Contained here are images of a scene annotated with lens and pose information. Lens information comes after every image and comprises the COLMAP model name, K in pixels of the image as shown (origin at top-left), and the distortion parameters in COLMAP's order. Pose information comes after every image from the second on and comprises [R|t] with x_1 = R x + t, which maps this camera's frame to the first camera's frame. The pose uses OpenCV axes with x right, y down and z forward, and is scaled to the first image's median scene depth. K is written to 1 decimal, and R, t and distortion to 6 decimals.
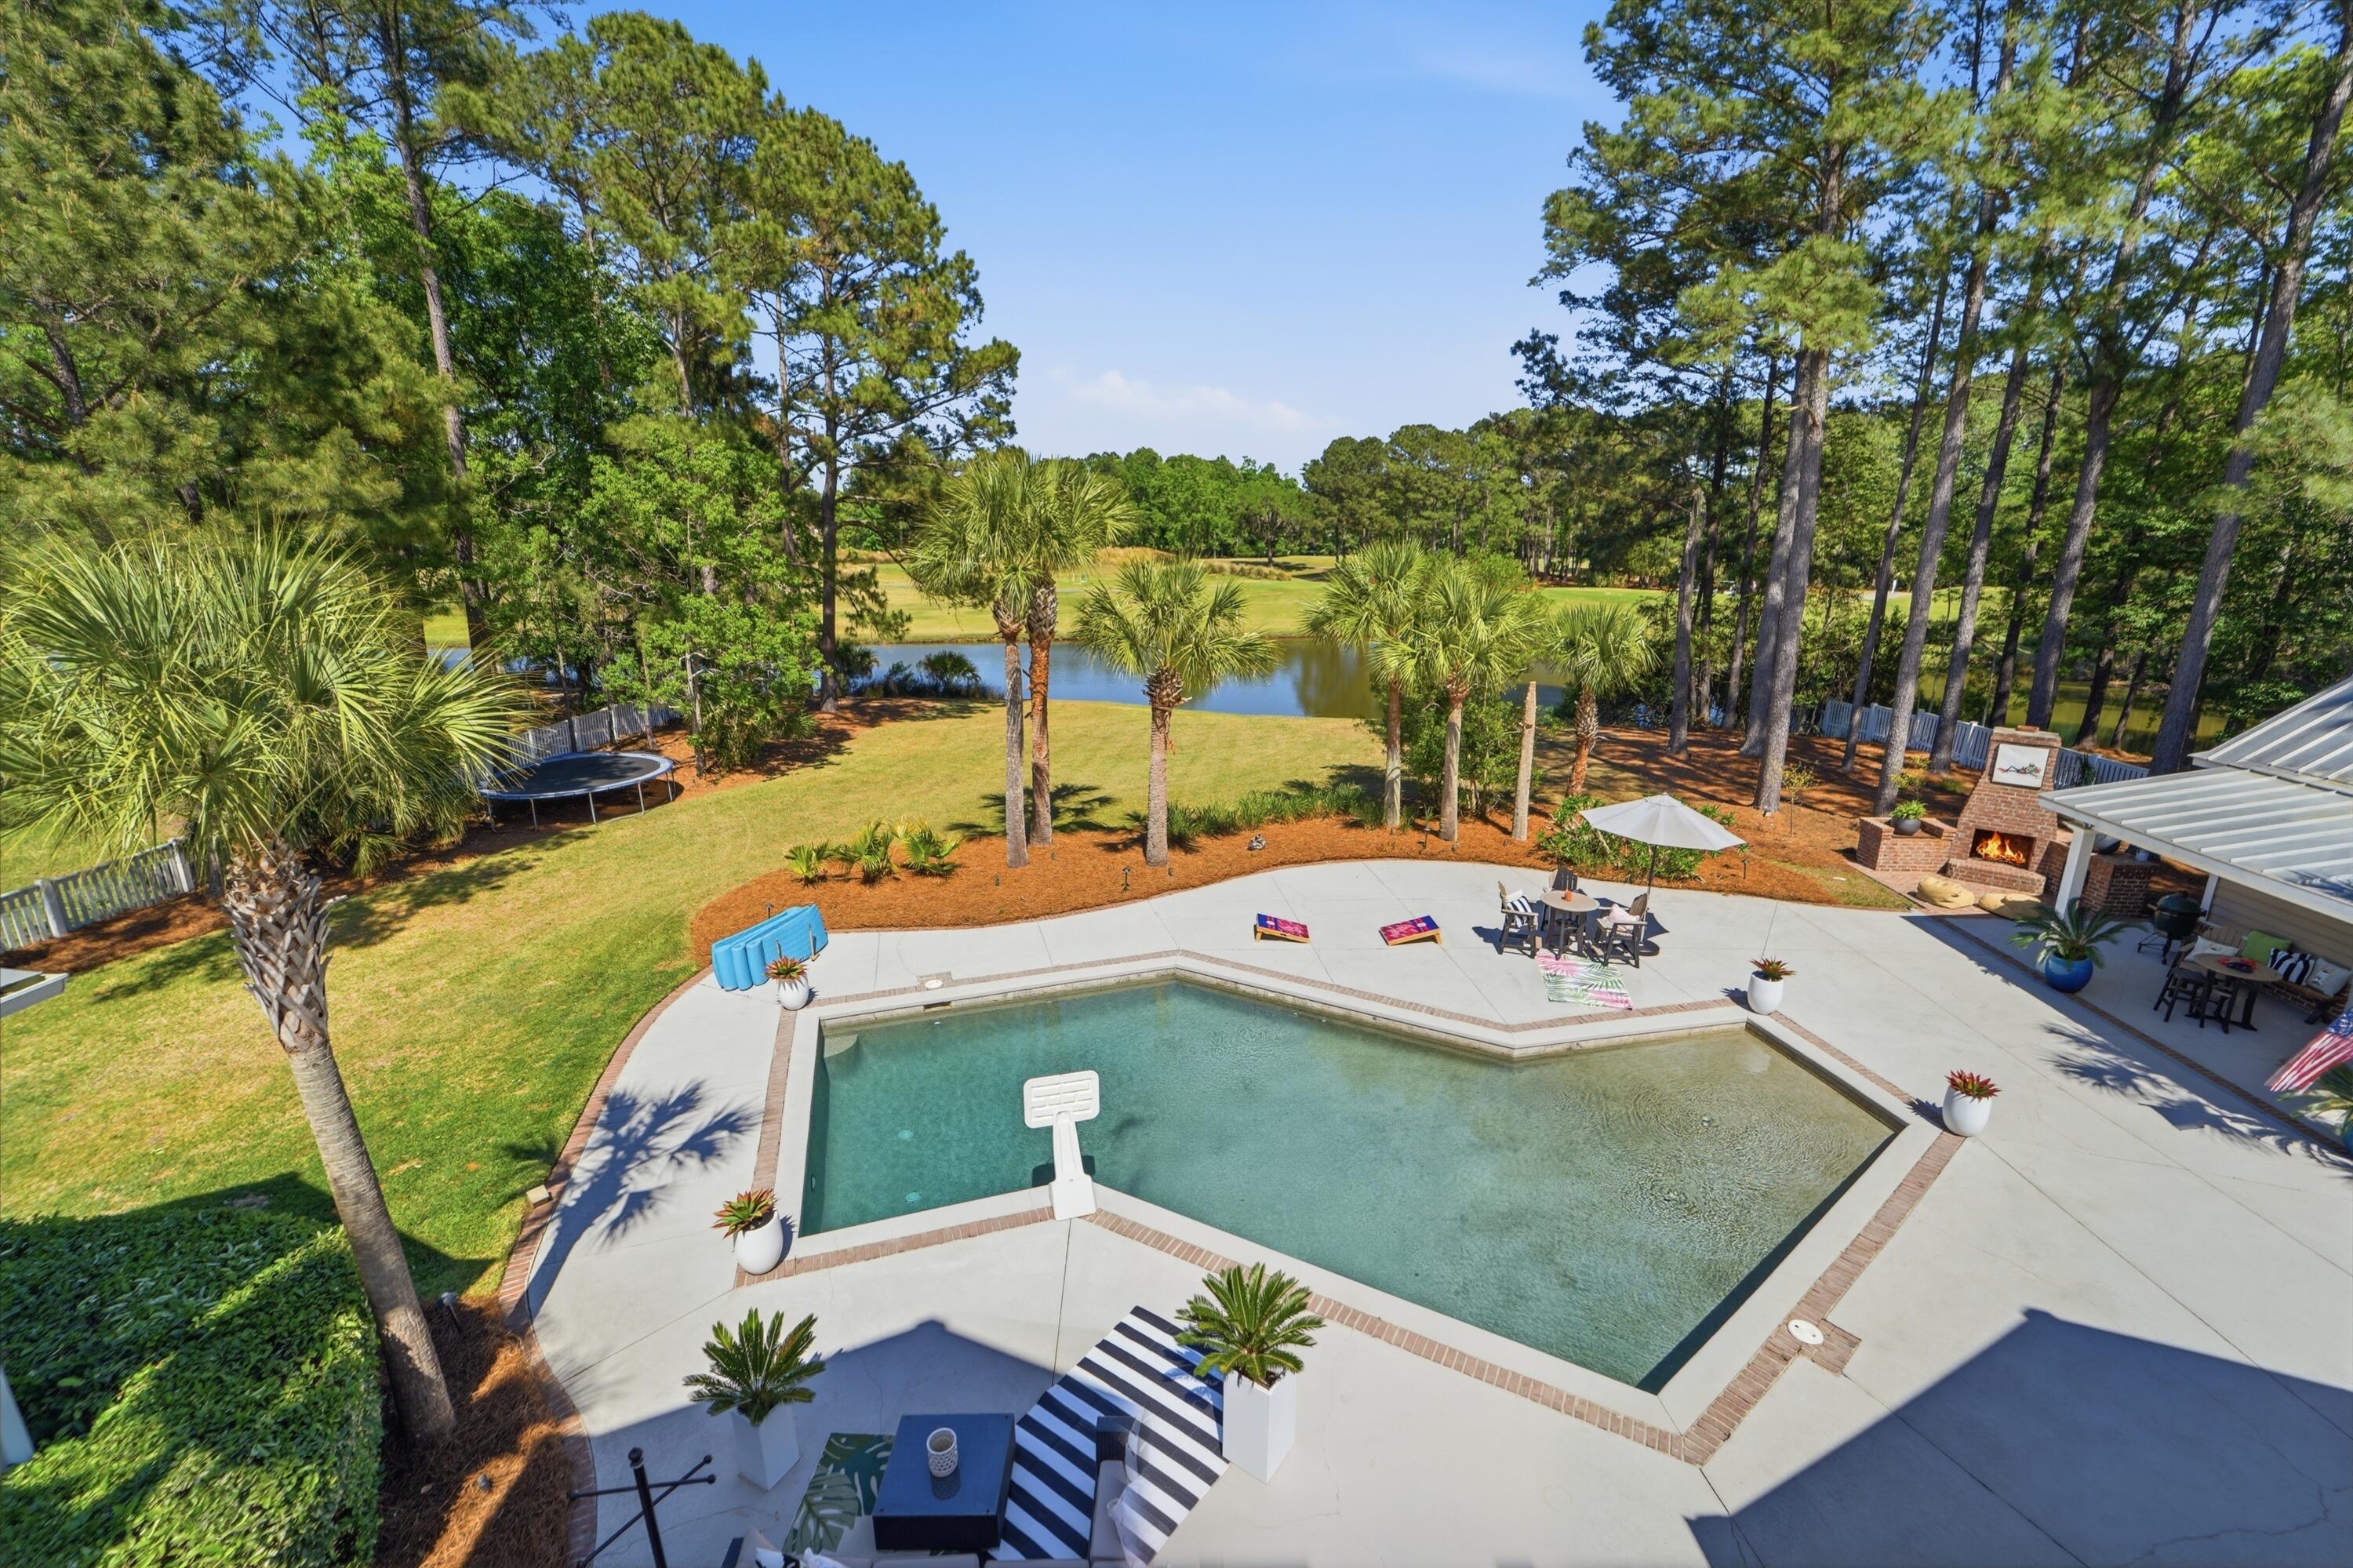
lens RADIAL K [[957.4, 0, 1173.2], [0, 957.4, 779.2], [0, 0, 1]] dist [-0.019514, -0.000071]
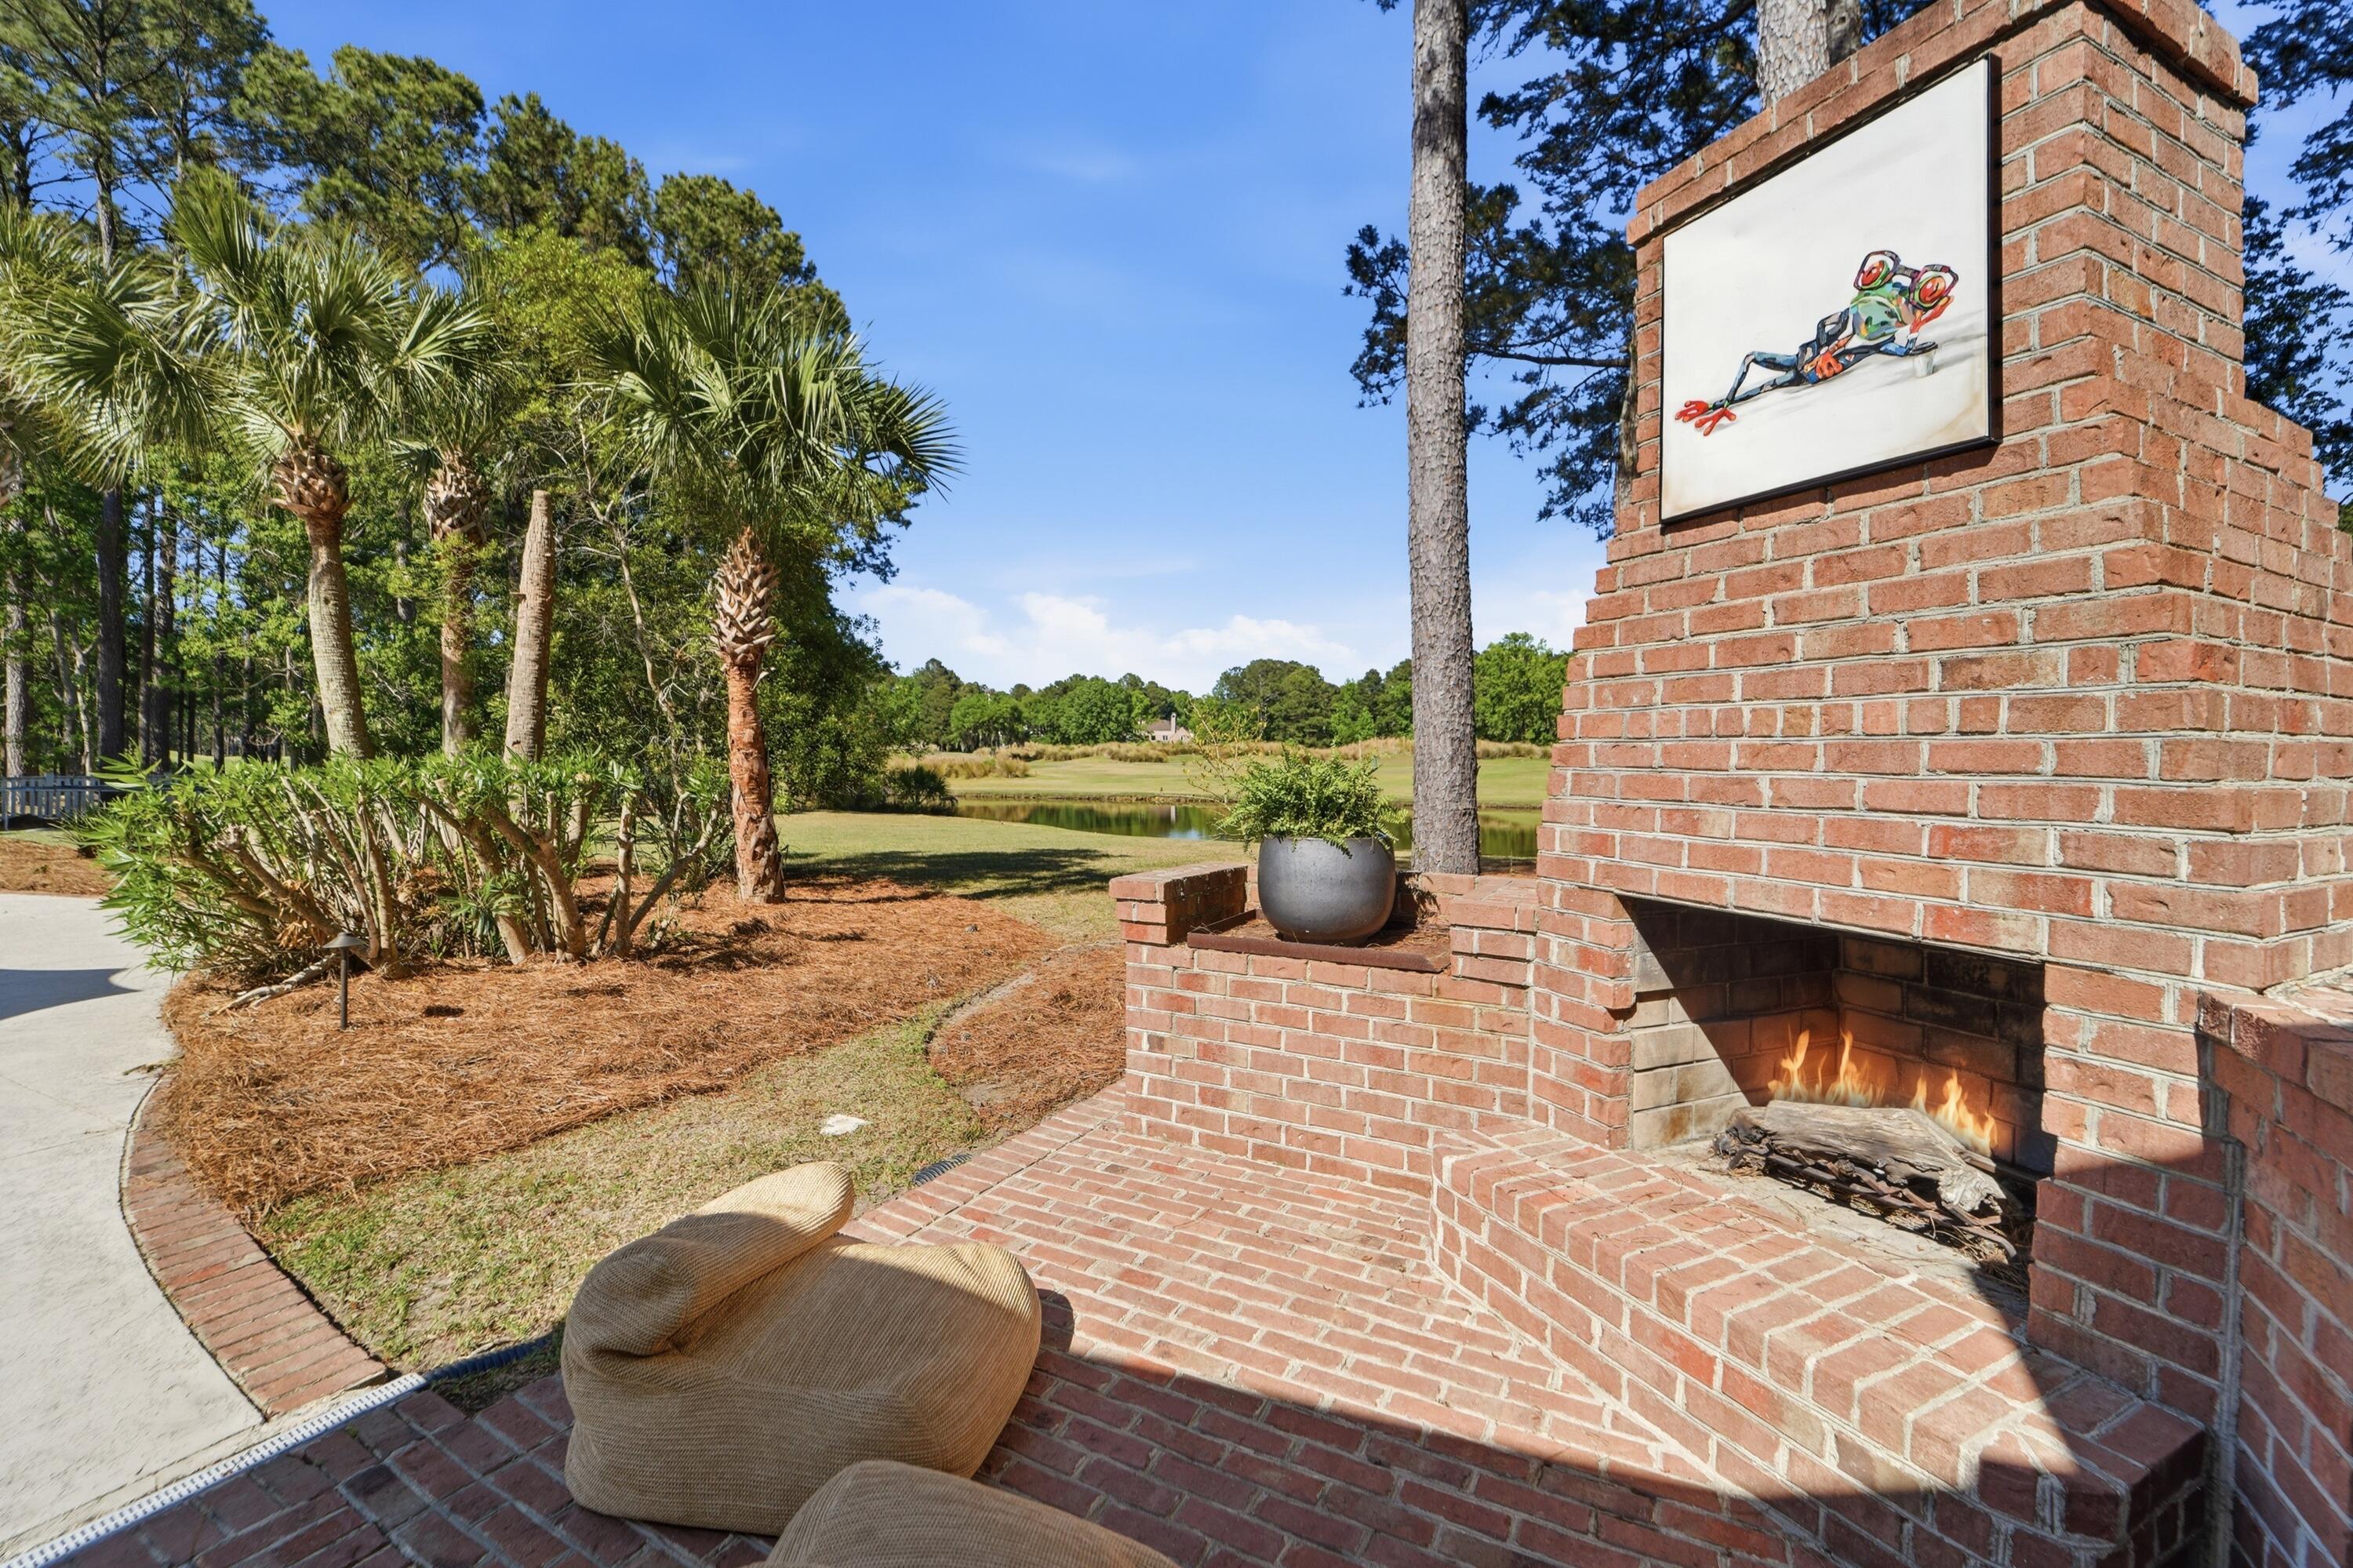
lens RADIAL K [[971.8, 0, 1175.4], [0, 971.8, 766.3], [0, 0, 1]] dist [-0.021686, -0.000146]
pose [[0.902232, 0.011065, -0.431109, 0.549466], [-0.115125, 0.969571, -0.216051, 0.045661], [0.415600, 0.244559, 0.876052, 0.546977]]
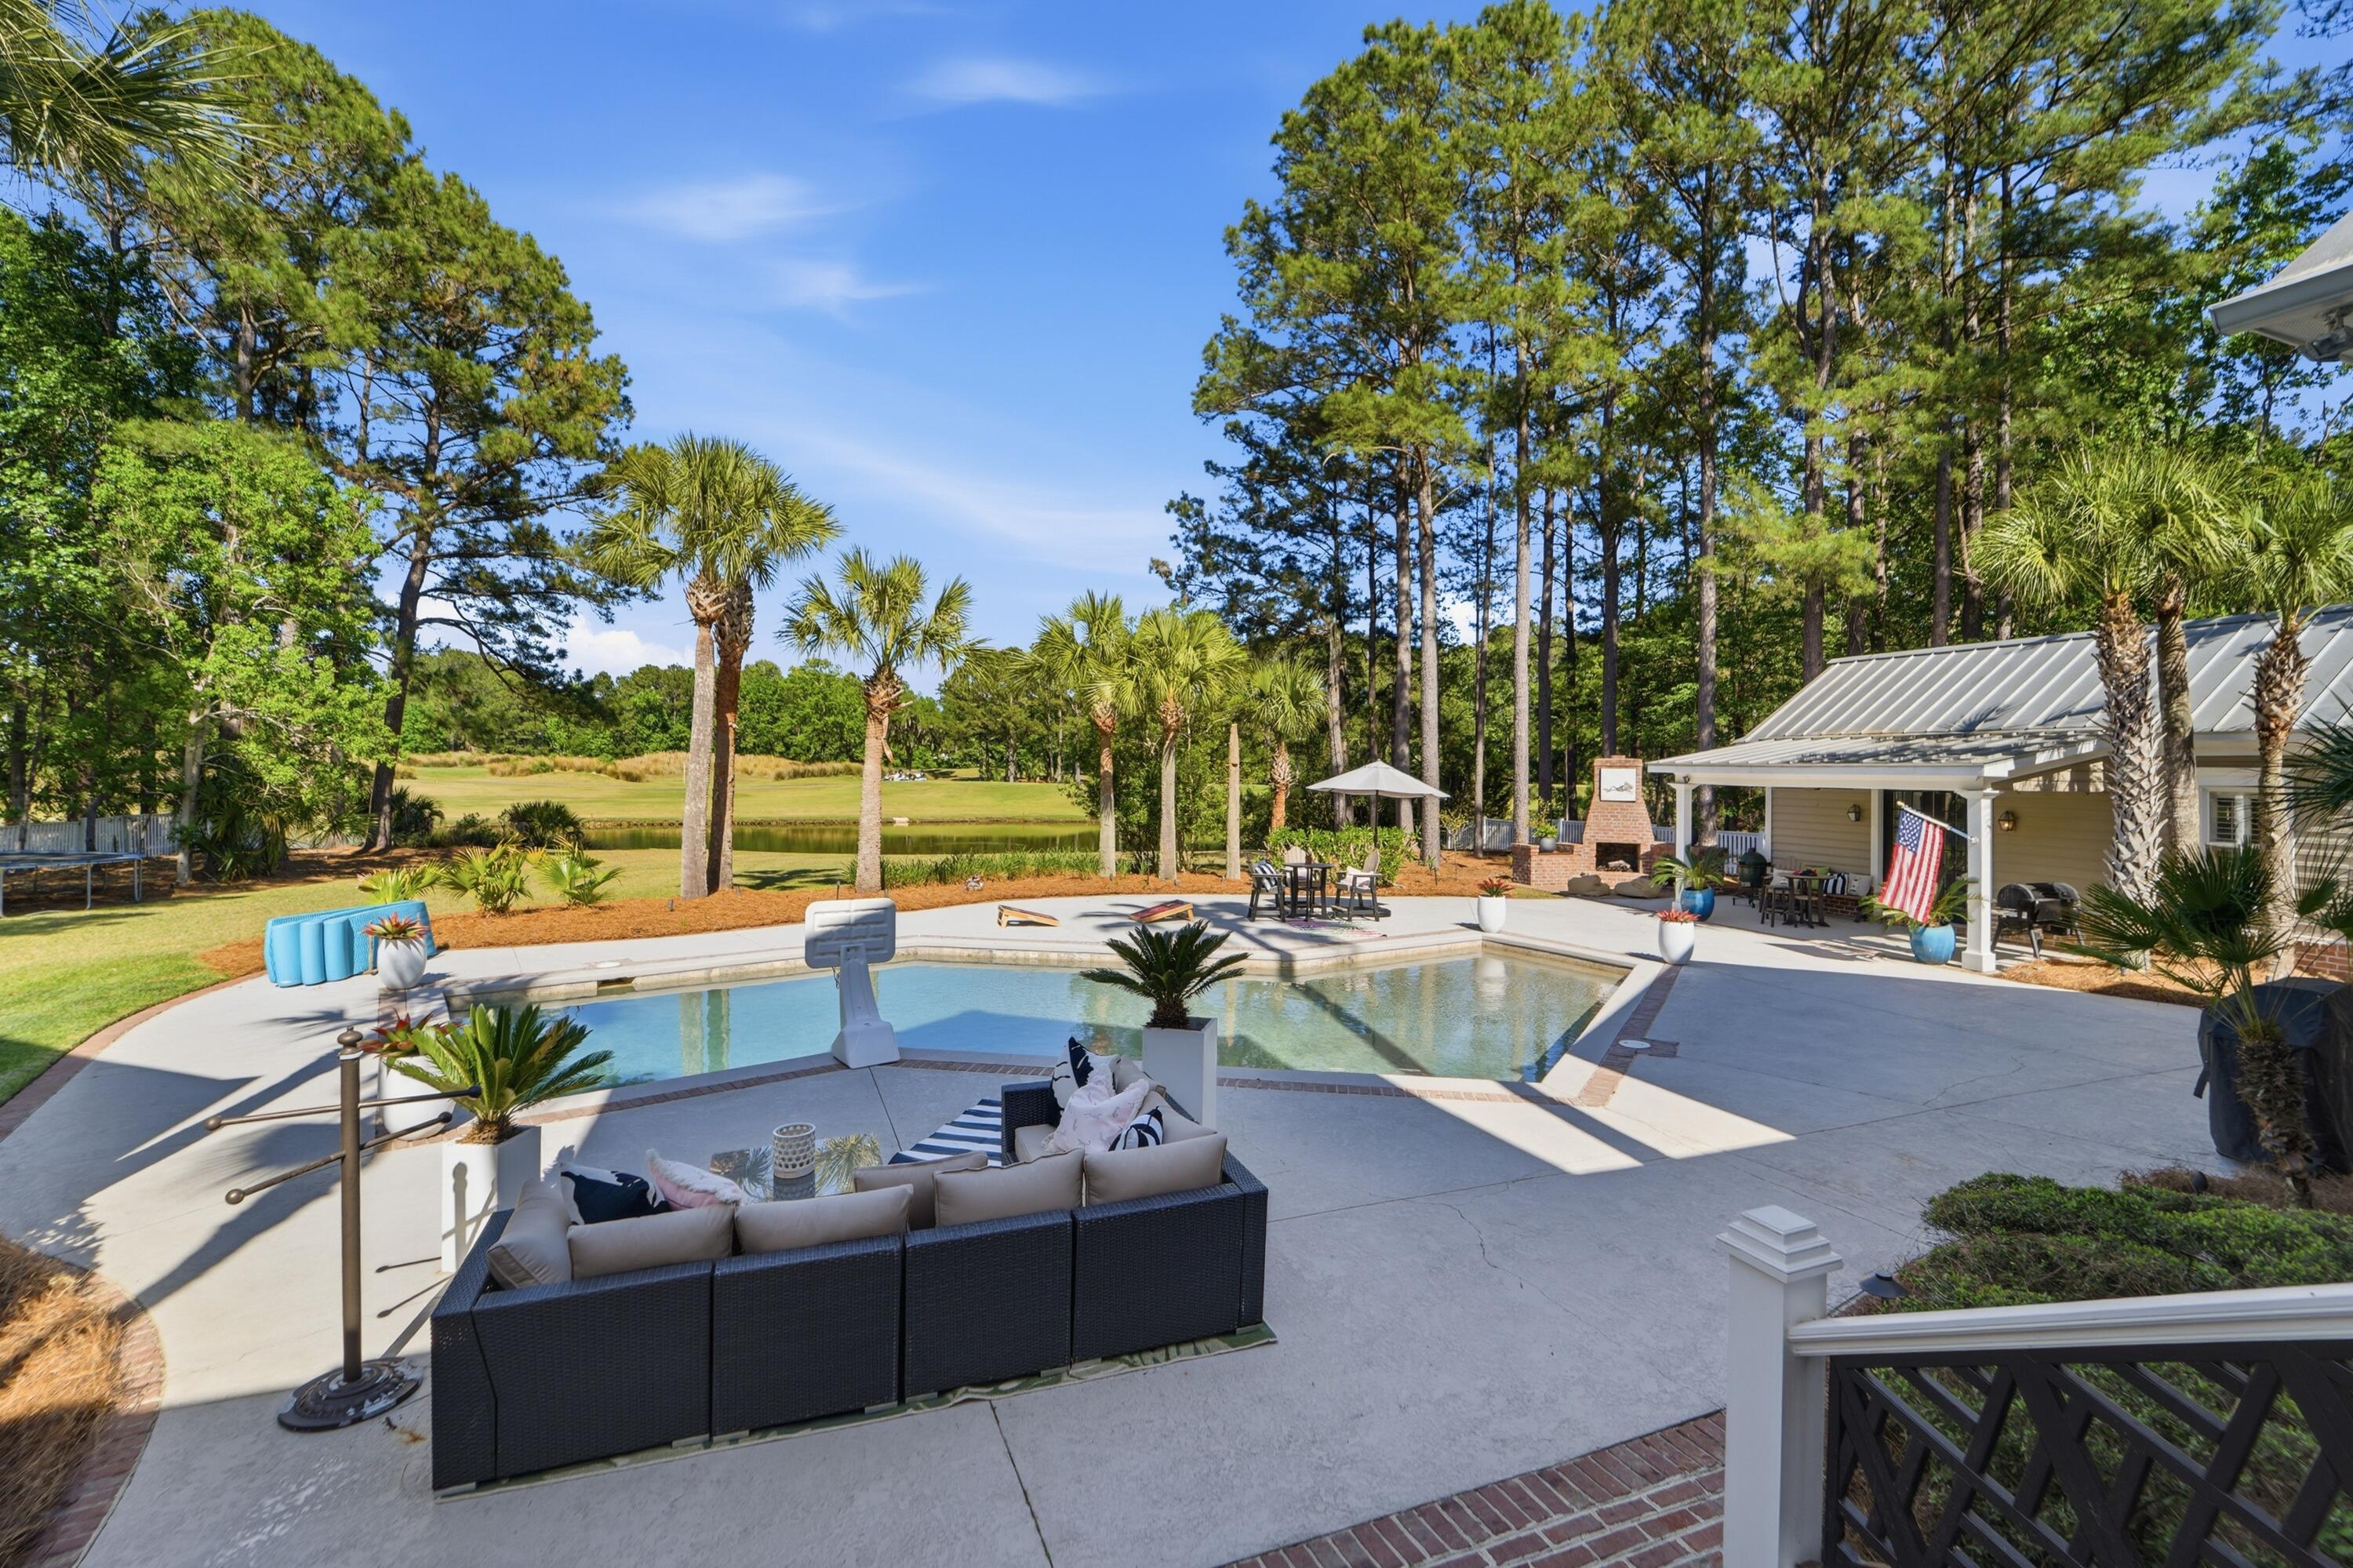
lens RADIAL K [[995.9, 0, 1173.4], [0, 995.9, 754.7], [0, 0, 1]] dist [-0.020730, 0.000121]
pose [[0.932909, 0.020879, 0.359506, -0.057027], [0.075305, 0.964935, -0.251454, 0.140402], [-0.352150, 0.261656, 0.898625, 0.029883]]
